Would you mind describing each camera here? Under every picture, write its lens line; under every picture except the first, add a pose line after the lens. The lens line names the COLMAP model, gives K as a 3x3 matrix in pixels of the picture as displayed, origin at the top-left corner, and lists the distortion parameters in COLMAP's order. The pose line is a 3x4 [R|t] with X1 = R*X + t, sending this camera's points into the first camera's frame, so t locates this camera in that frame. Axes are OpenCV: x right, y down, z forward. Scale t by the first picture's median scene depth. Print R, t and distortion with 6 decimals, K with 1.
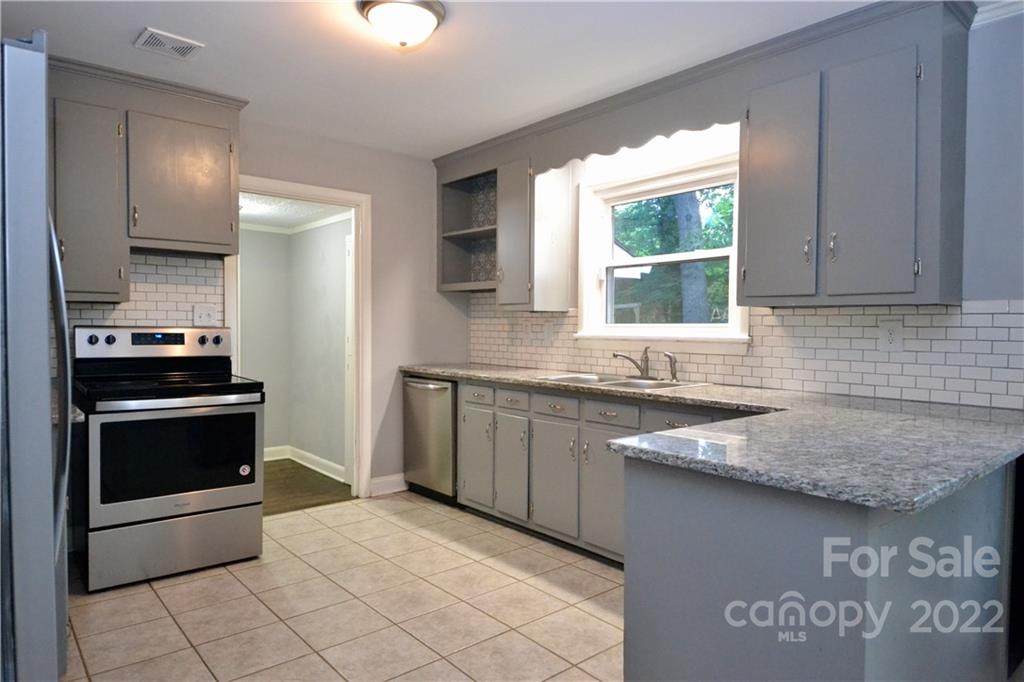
lens RADIAL K [[629.2, 0, 512.0], [0, 629.2, 341.0], [0, 0, 1]] dist [0.000727, 0.000075]
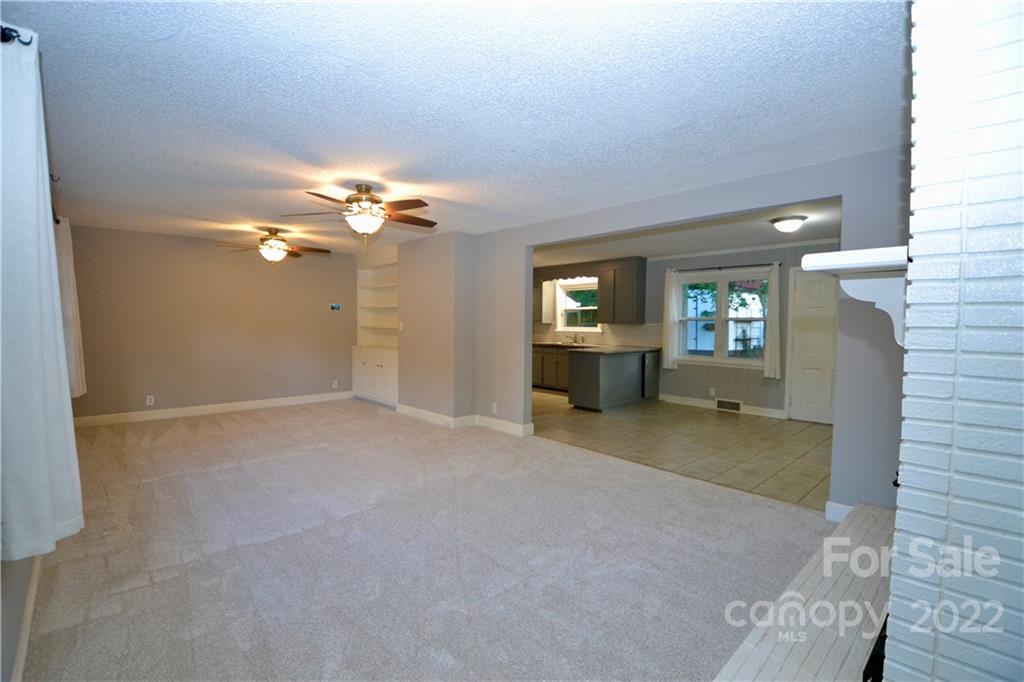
lens RADIAL K [[461.2, 0, 507.6], [0, 461.2, 341.5], [0, 0, 1]] dist [0.016979, -0.030243]
pose [[0.999330, -0.004415, 0.036331, -0.253149], [0.003870, 0.999879, 0.015050, 0.009942], [-0.036393, -0.014900, 0.999226, -1.511477]]
